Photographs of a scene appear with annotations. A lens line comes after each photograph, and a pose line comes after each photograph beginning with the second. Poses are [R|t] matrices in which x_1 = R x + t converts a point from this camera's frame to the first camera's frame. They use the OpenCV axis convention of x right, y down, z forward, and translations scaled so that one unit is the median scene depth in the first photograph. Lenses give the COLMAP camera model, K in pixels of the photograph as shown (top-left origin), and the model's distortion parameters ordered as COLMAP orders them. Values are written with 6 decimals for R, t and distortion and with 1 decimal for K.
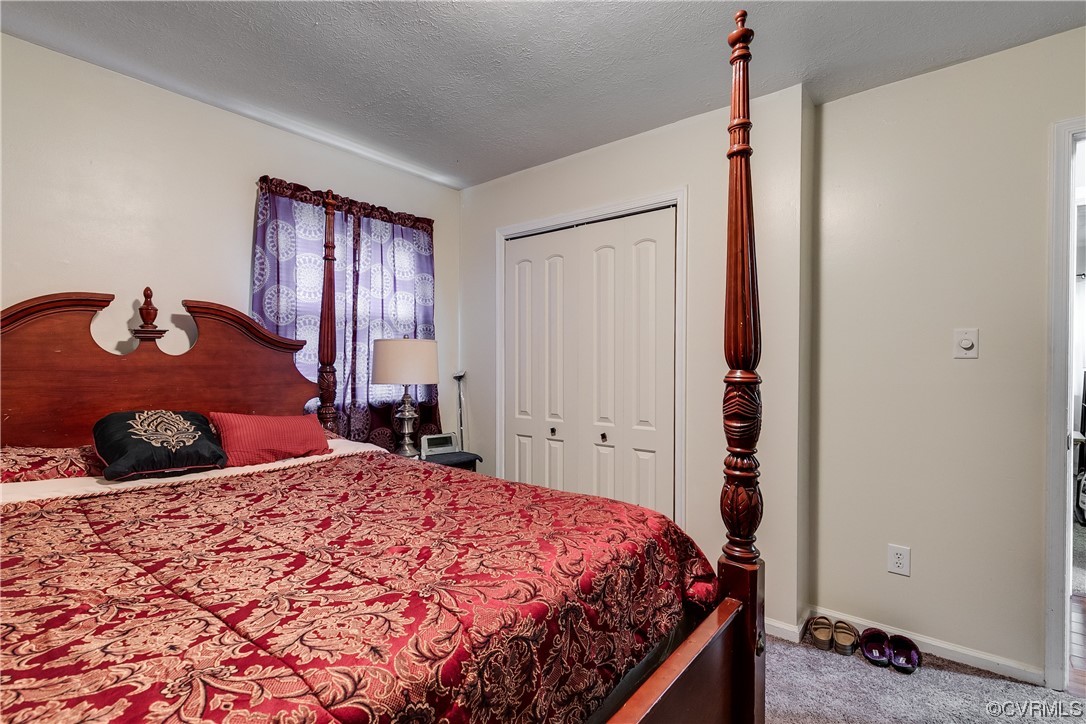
lens RADIAL K [[491.3, 0, 545.7], [0, 491.3, 363.4], [0, 0, 1]] dist [0.005655, 0.000850]
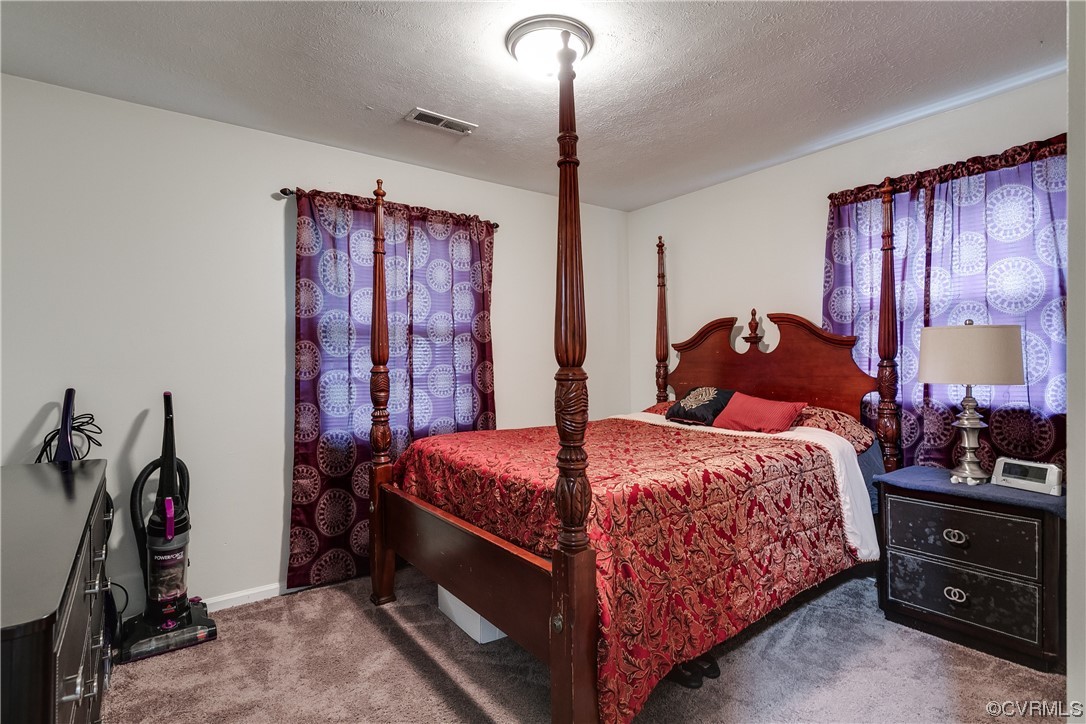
lens RADIAL K [[550.3, 0, 544.2], [0, 550.3, 362.7], [0, 0, 1]] dist [-0.002920, -0.000717]
pose [[-0.253483, 0.004309, -0.967330, 0.759136], [0.009445, 0.999953, 0.001979, 0.001582], [0.967294, -0.008635, -0.253512, 0.612818]]
